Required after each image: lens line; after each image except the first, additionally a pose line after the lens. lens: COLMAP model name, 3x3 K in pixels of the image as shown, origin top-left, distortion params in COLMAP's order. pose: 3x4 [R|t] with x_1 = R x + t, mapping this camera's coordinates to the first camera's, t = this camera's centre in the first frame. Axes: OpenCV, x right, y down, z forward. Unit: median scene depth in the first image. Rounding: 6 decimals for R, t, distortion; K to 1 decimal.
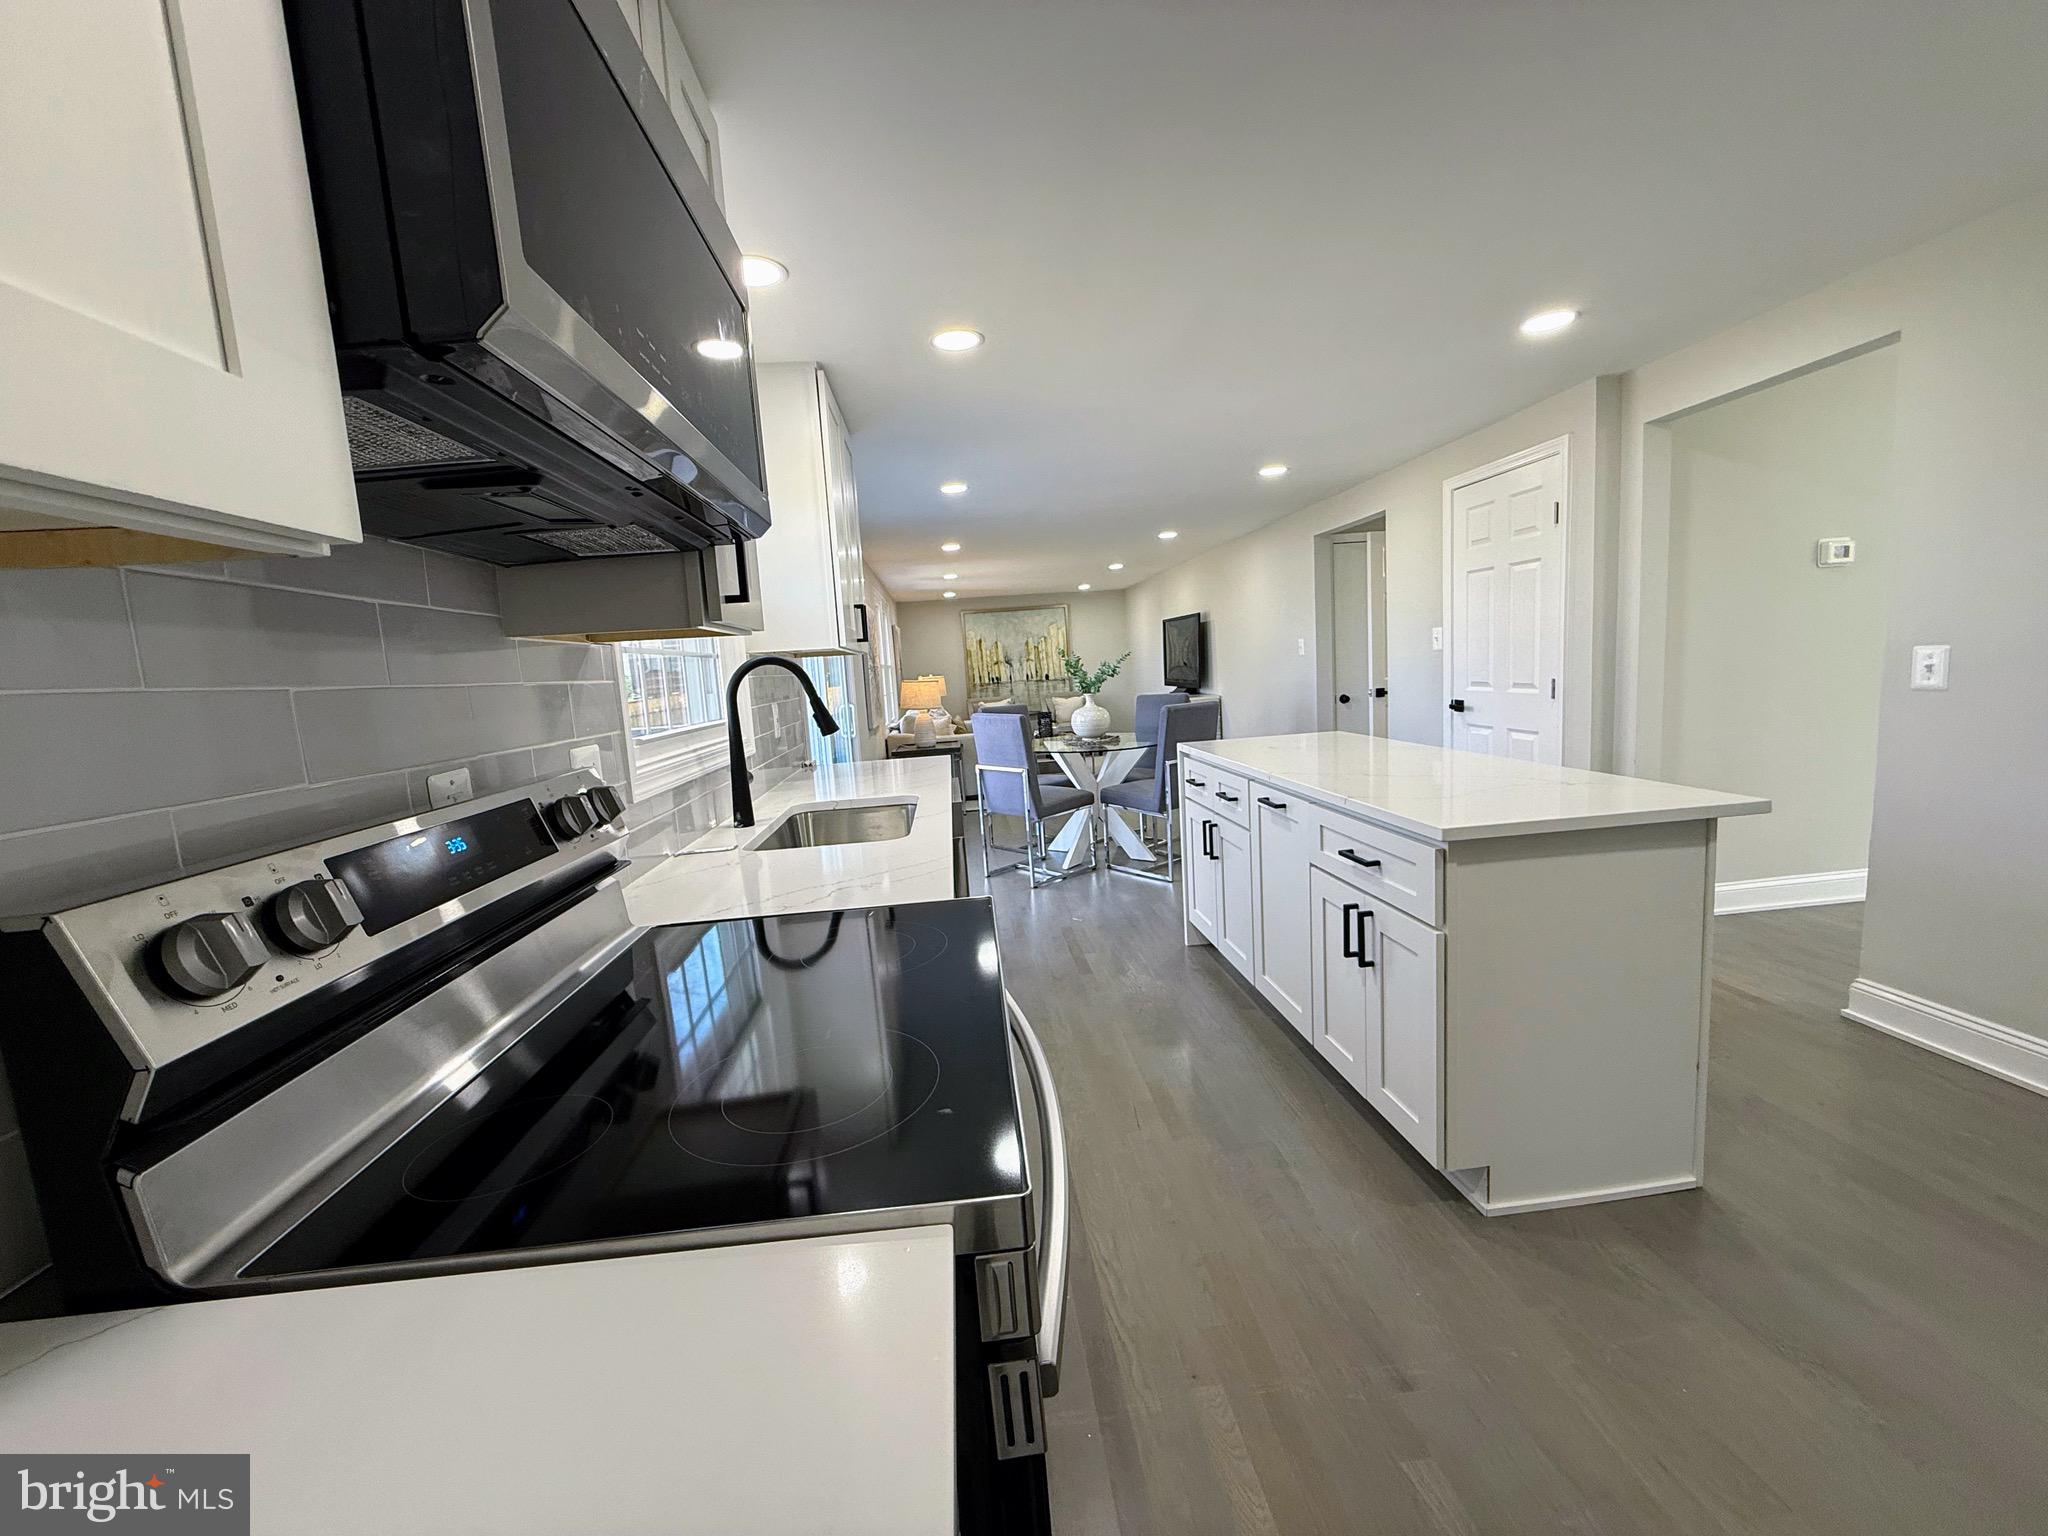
lens RADIAL K [[823.0, 0, 1012.2], [0, 823.0, 766.3], [0, 0, 1]] dist [0.007048, -0.000375]
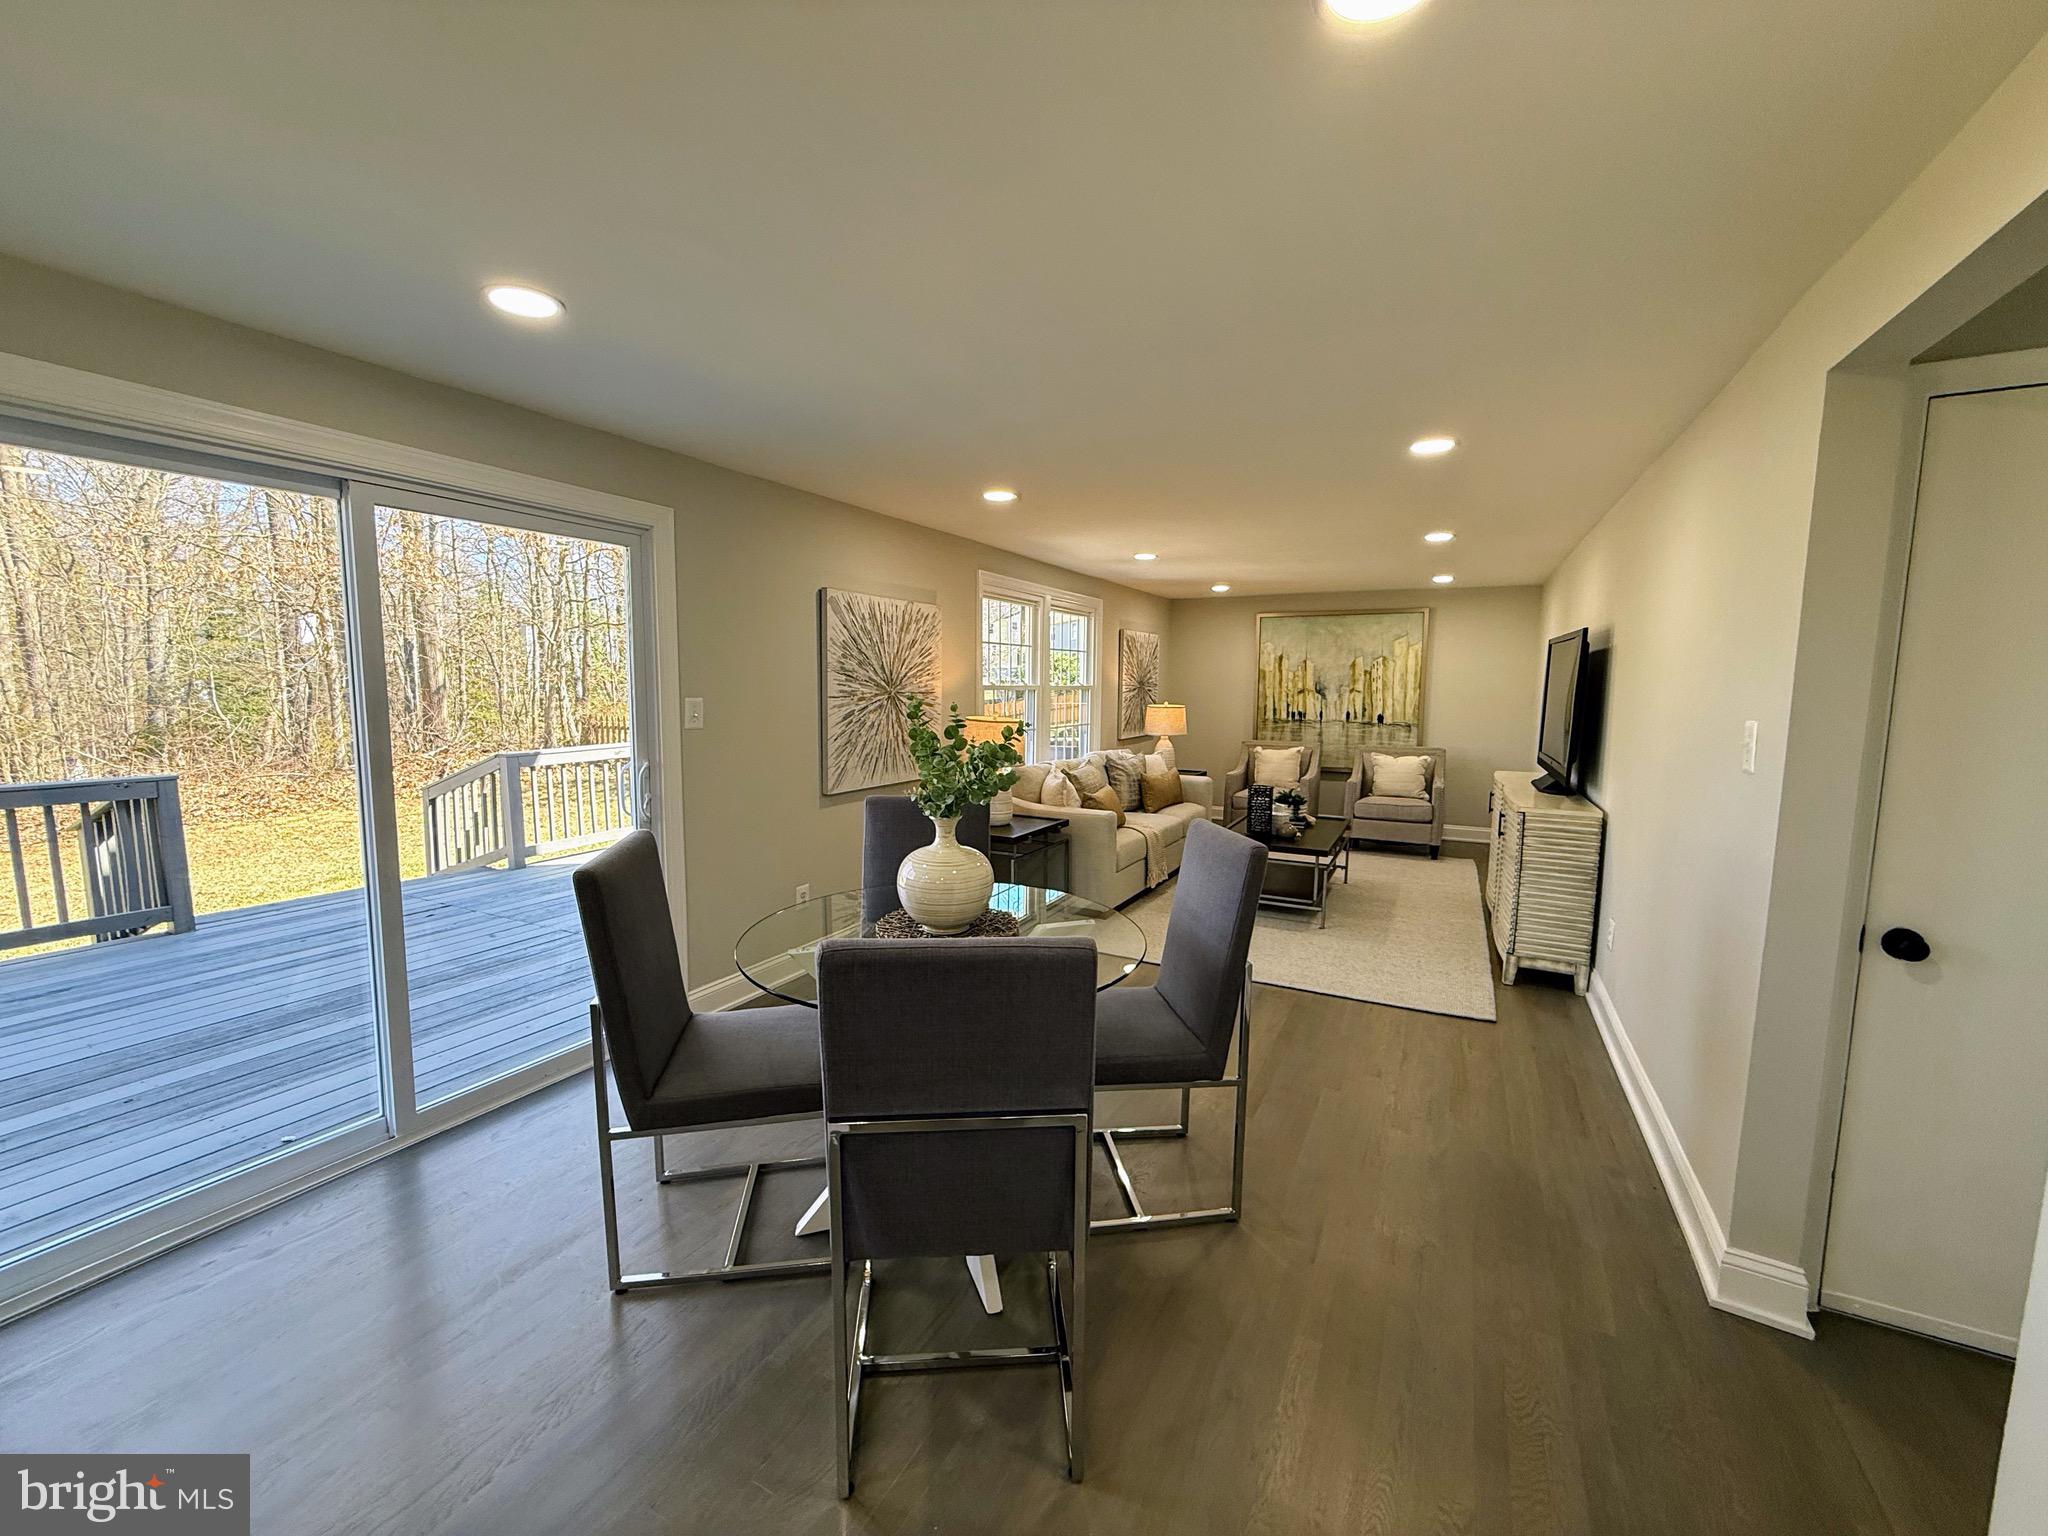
lens RADIAL K [[823.0, 0, 1014.2], [0, 823.0, 761.8], [0, 0, 1]] dist [0.007048, -0.000375]
pose [[0.840075, 0.125931, -0.527650, 0.148024], [-0.128994, 0.991155, 0.031180, -0.058832], [0.526910, 0.041870, 0.848889, 0.303693]]
